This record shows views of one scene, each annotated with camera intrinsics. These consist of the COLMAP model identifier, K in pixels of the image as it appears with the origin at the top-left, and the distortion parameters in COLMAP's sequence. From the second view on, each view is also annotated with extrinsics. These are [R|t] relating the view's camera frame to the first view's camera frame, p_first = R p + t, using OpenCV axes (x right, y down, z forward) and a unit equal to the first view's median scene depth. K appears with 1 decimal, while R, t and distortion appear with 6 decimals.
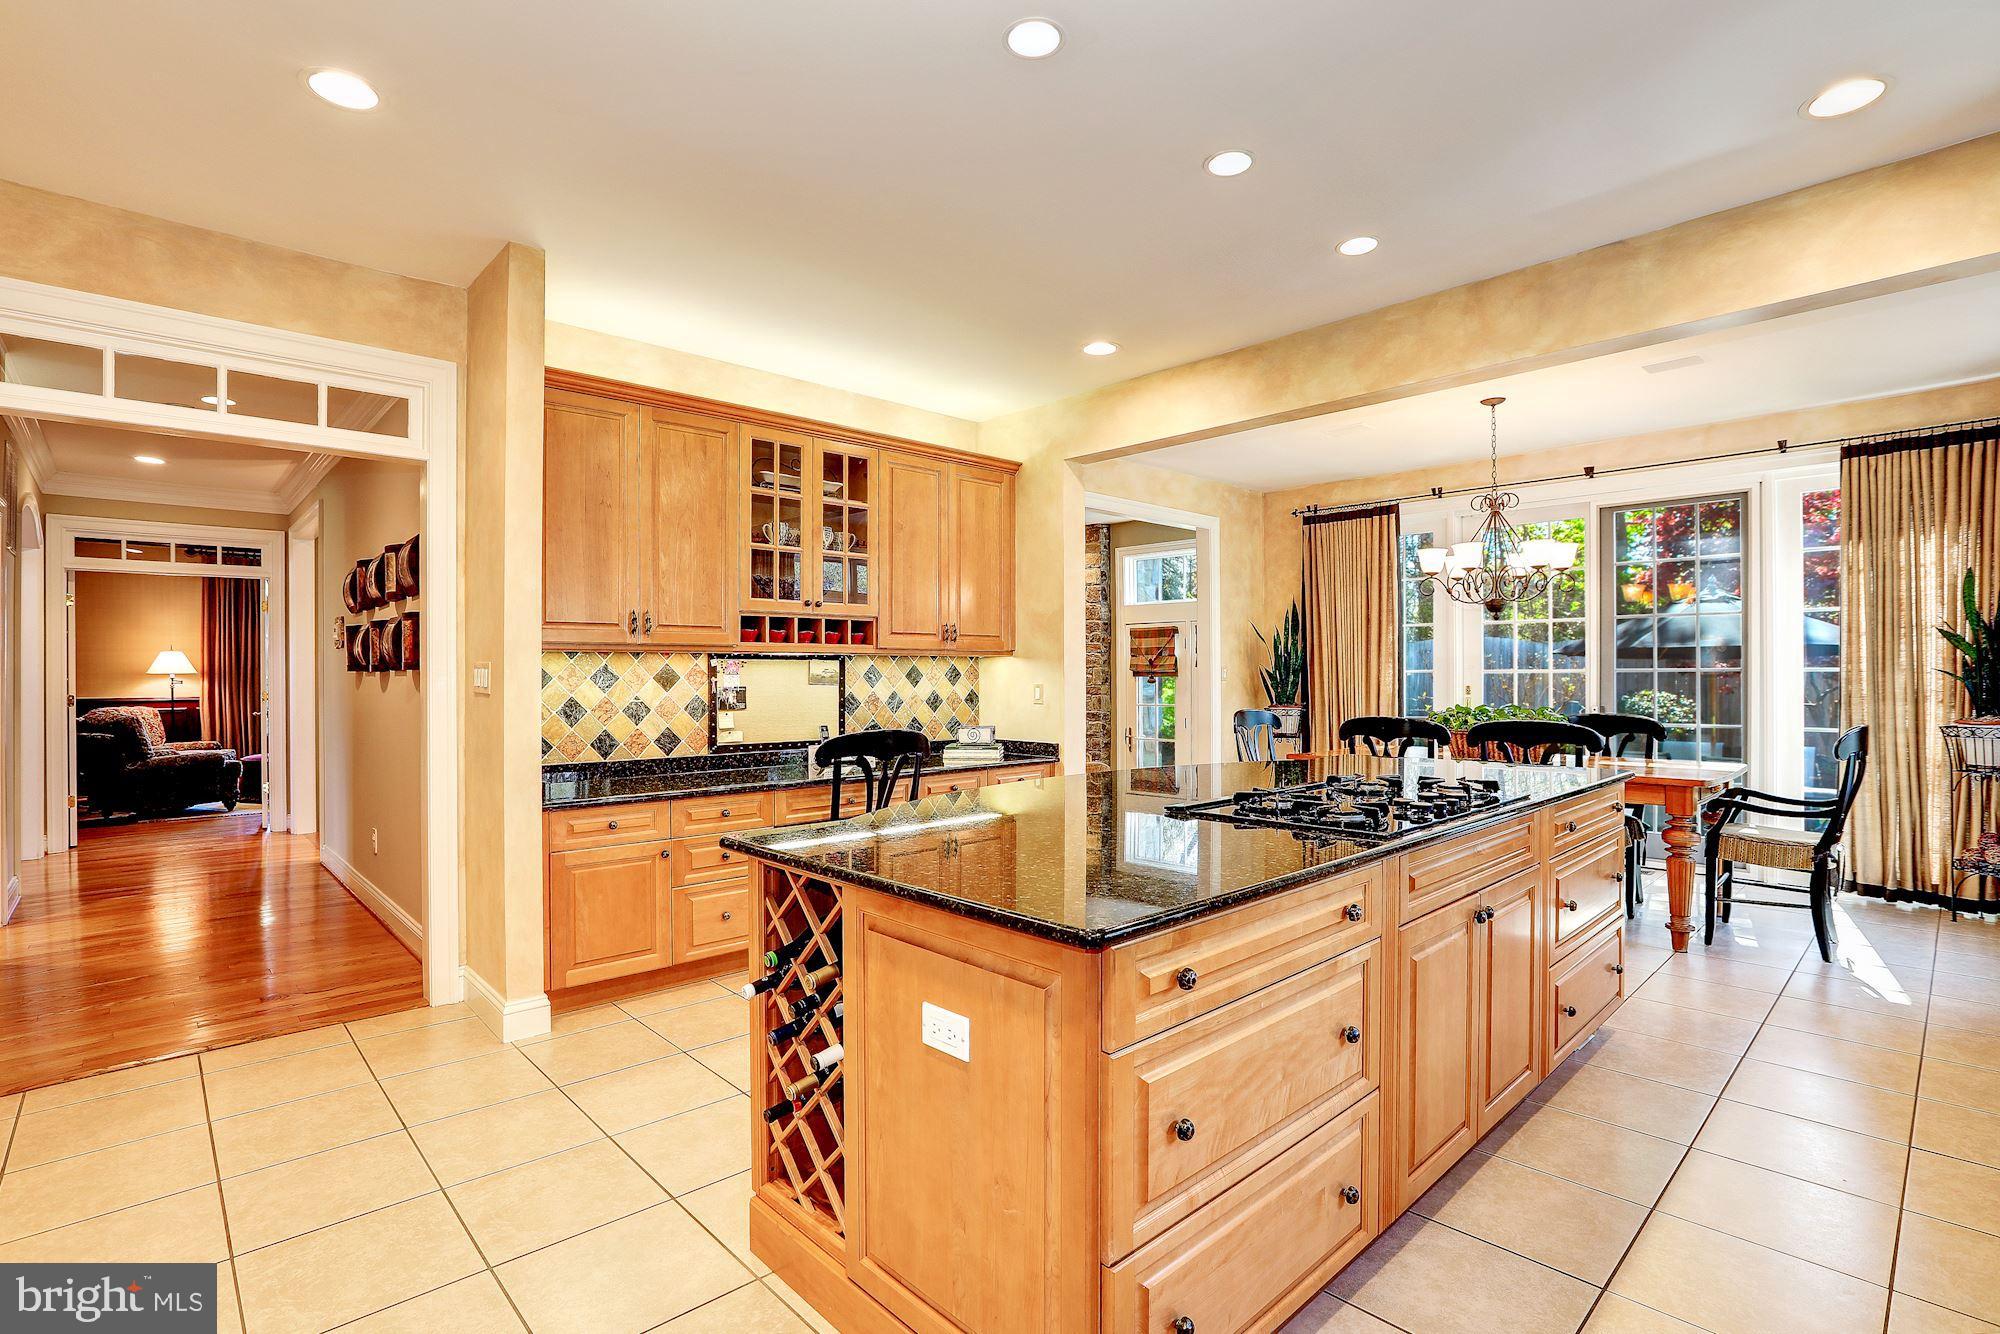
lens RADIAL K [[972.6, 0, 1002.0], [0, 972.6, 677.6], [0, 0, 1]] dist [-0.002960, 0.000232]
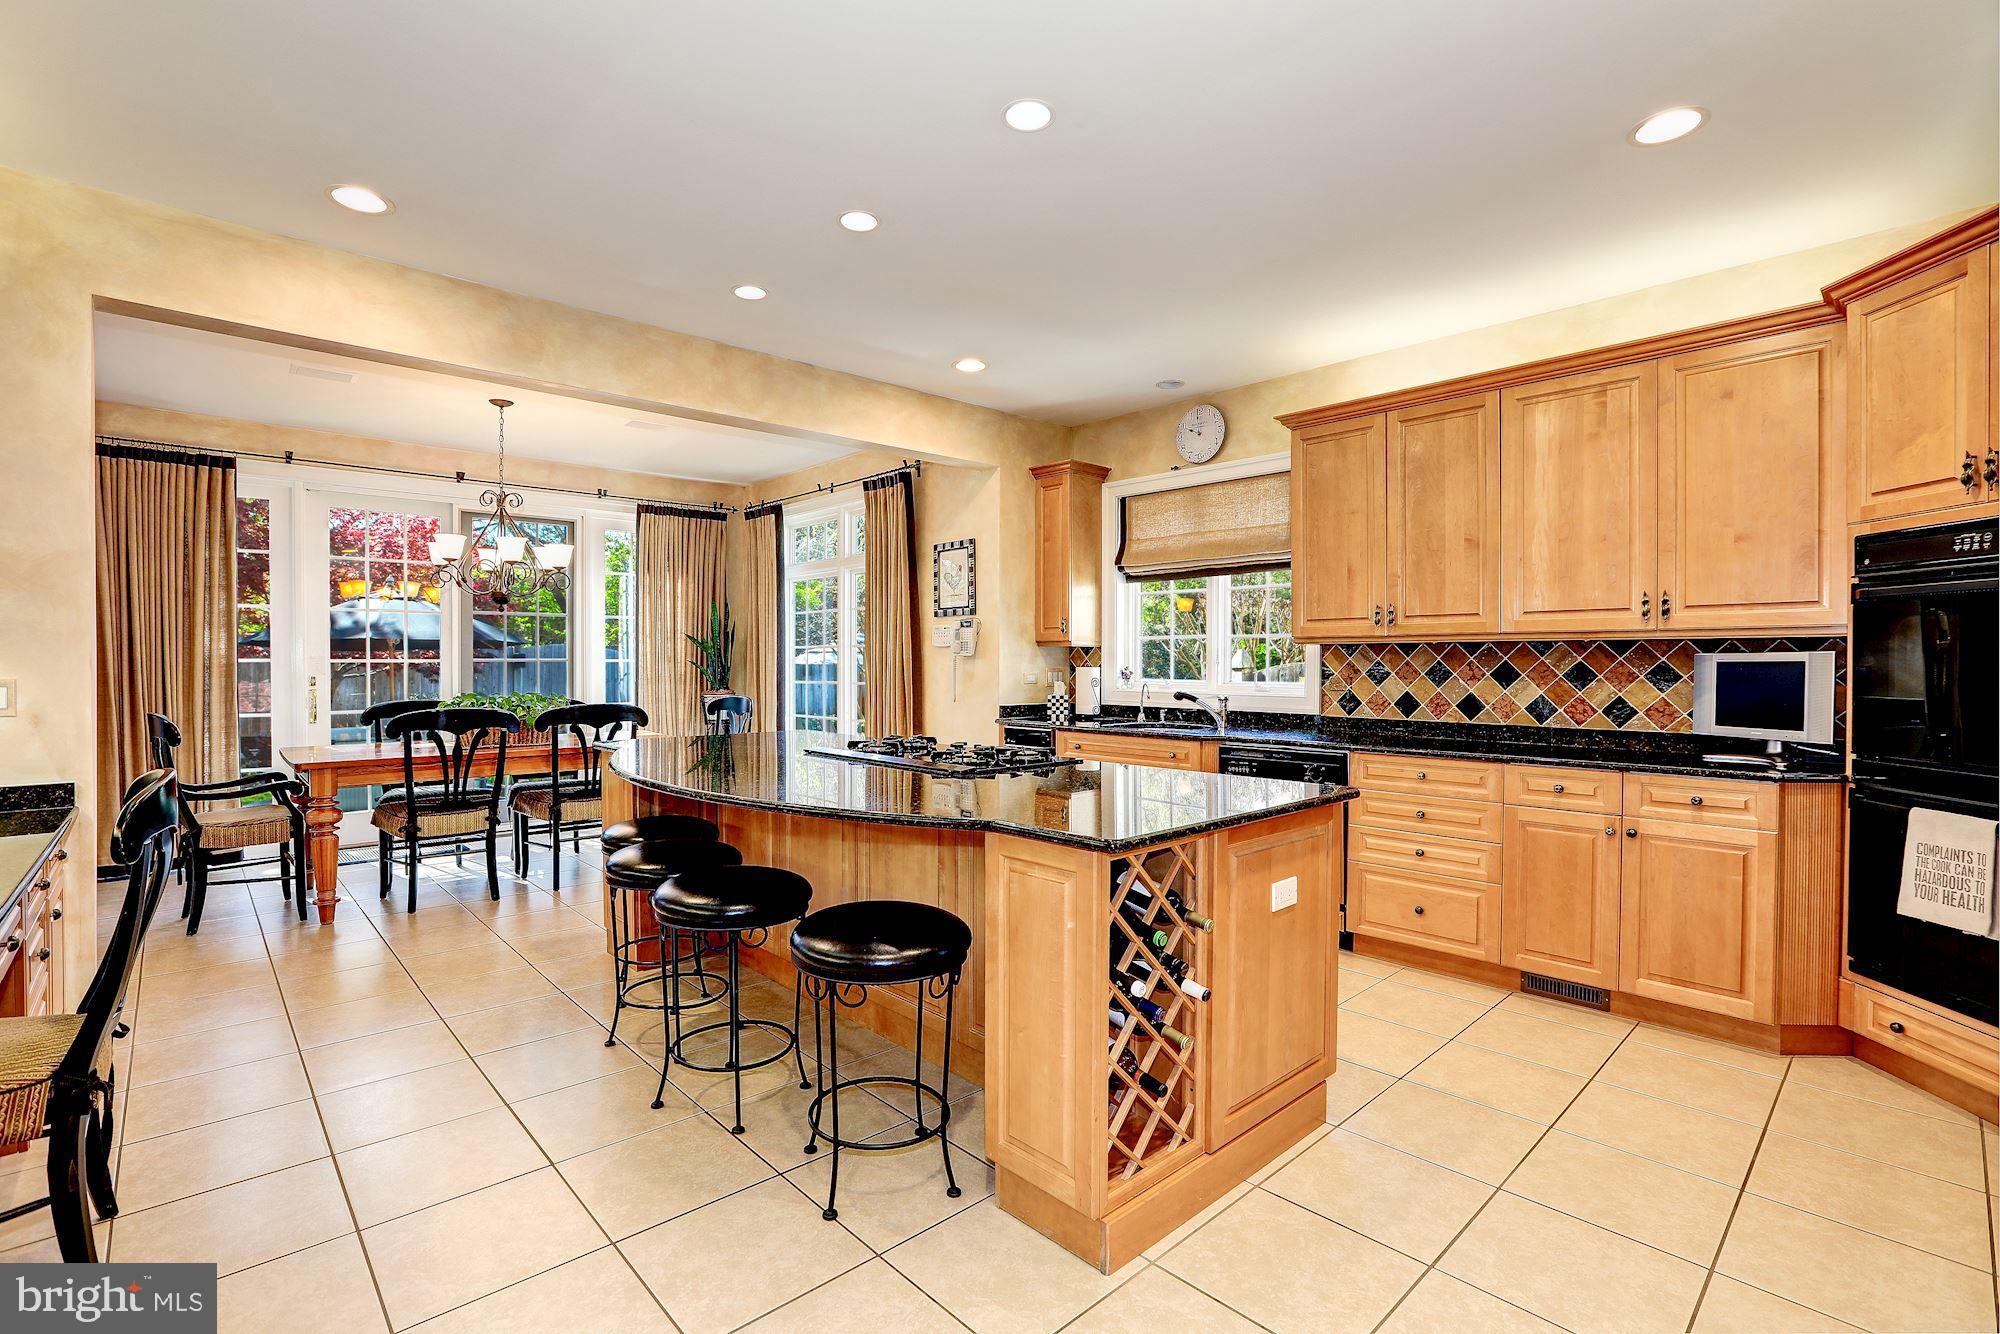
lens RADIAL K [[905.3, 0, 1009.2], [0, 905.3, 673.7], [0, 0, 1]] dist [-0.022085, 0.000287]
pose [[-0.006077, -0.012339, 0.999905, -0.558736], [0.006344, 0.999903, 0.012377, -0.000973], [-0.999961, 0.006419, -0.005998, 0.549943]]
